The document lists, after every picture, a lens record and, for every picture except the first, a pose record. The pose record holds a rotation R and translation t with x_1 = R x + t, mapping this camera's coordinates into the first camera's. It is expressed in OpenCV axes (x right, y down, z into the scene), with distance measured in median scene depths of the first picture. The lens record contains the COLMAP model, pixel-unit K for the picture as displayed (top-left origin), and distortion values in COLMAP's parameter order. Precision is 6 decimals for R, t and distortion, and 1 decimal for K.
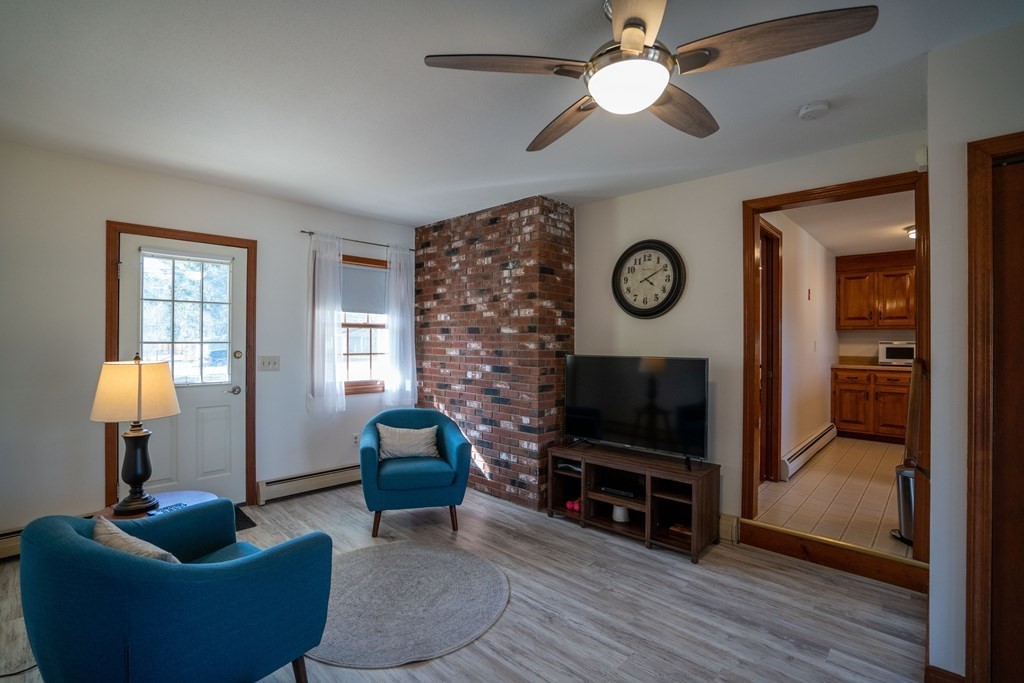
lens RADIAL K [[466.7, 0, 502.9], [0, 466.7, 337.8], [0, 0, 1]] dist [-0.052785, 0.016929]
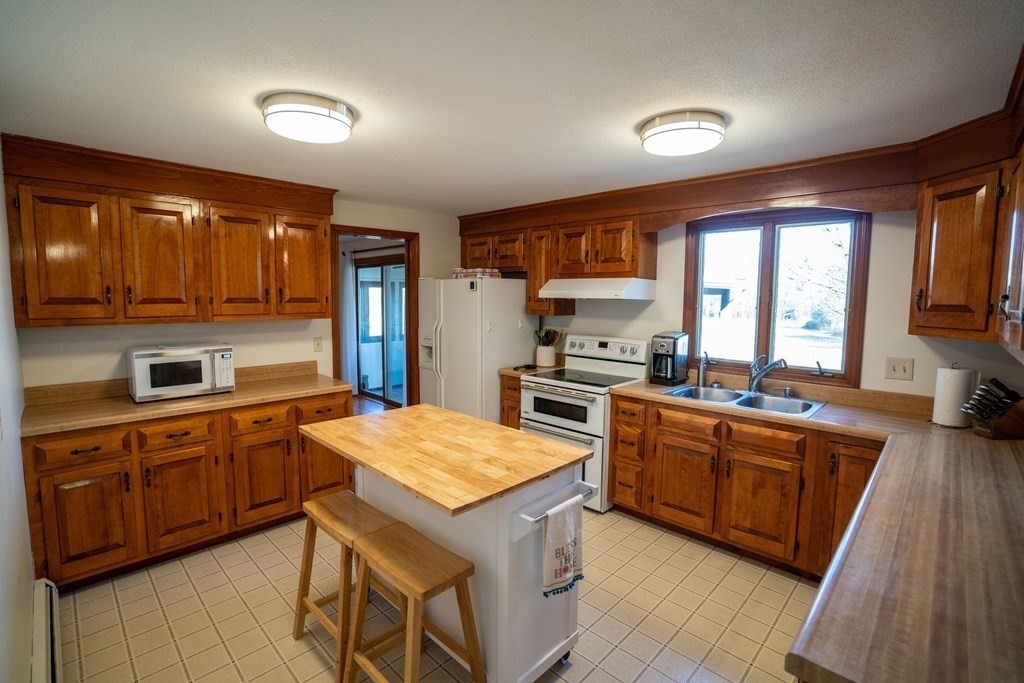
lens RADIAL K [[466.7, 0, 502.9], [0, 466.7, 337.8], [0, 0, 1]] dist [-0.052785, 0.016929]
pose [[0.014281, -0.098460, 0.995039, 0.697494], [-0.015314, 0.995002, 0.098676, -0.106158], [-0.999781, -0.016647, 0.012701, 1.139871]]
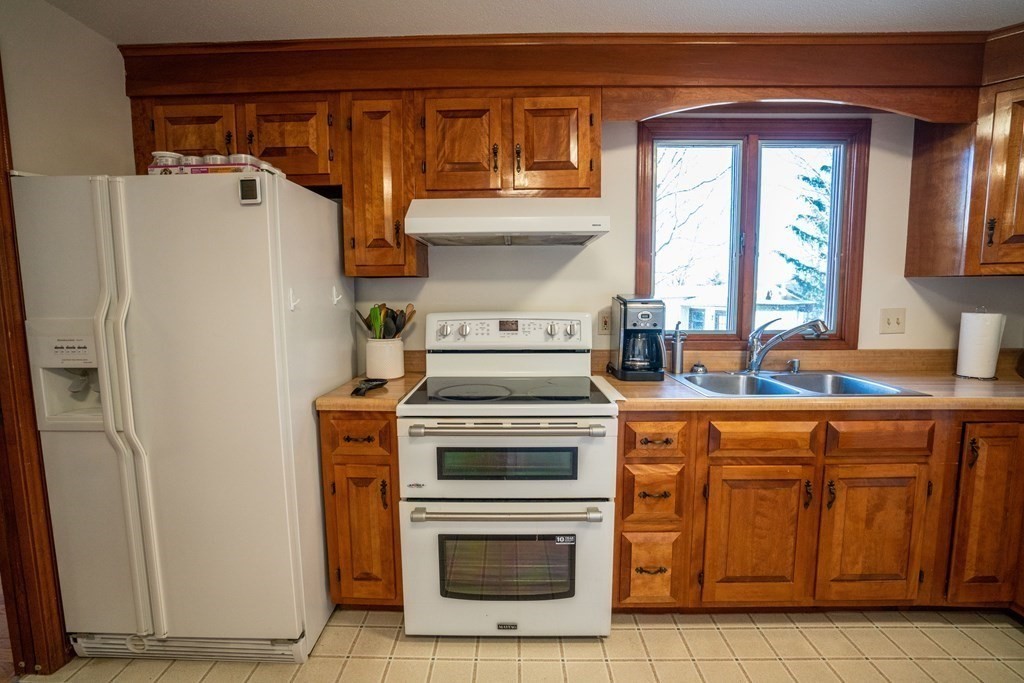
lens RADIAL K [[474.1, 0, 503.7], [0, 474.1, 337.7], [0, 0, 1]] dist [-0.052892, 0.018530]
pose [[-0.676538, -0.080571, 0.731987, 1.433904], [-0.004508, 0.994431, 0.105293, -0.024209], [-0.736394, 0.067935, -0.673134, 1.378435]]
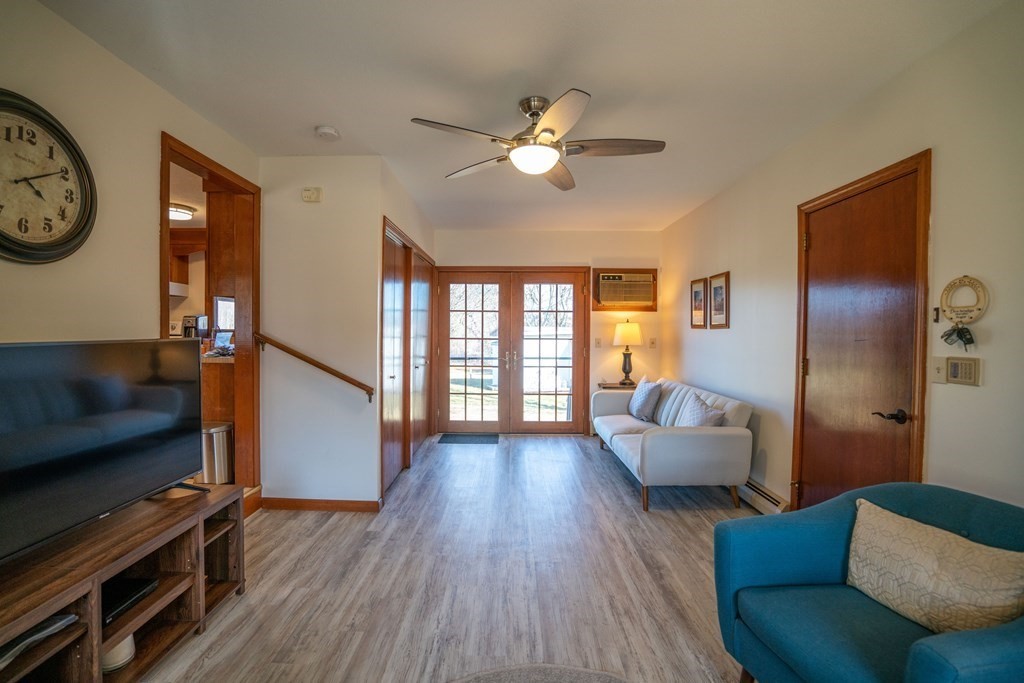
lens RADIAL K [[474.1, 0, 503.7], [0, 474.1, 337.7], [0, 0, 1]] dist [-0.052892, 0.018530]
pose [[-0.684044, -0.026081, 0.728974, -0.438669], [-0.019004, 0.999659, 0.017932, 0.020939], [-0.729193, -0.001587, -0.684306, 1.133307]]
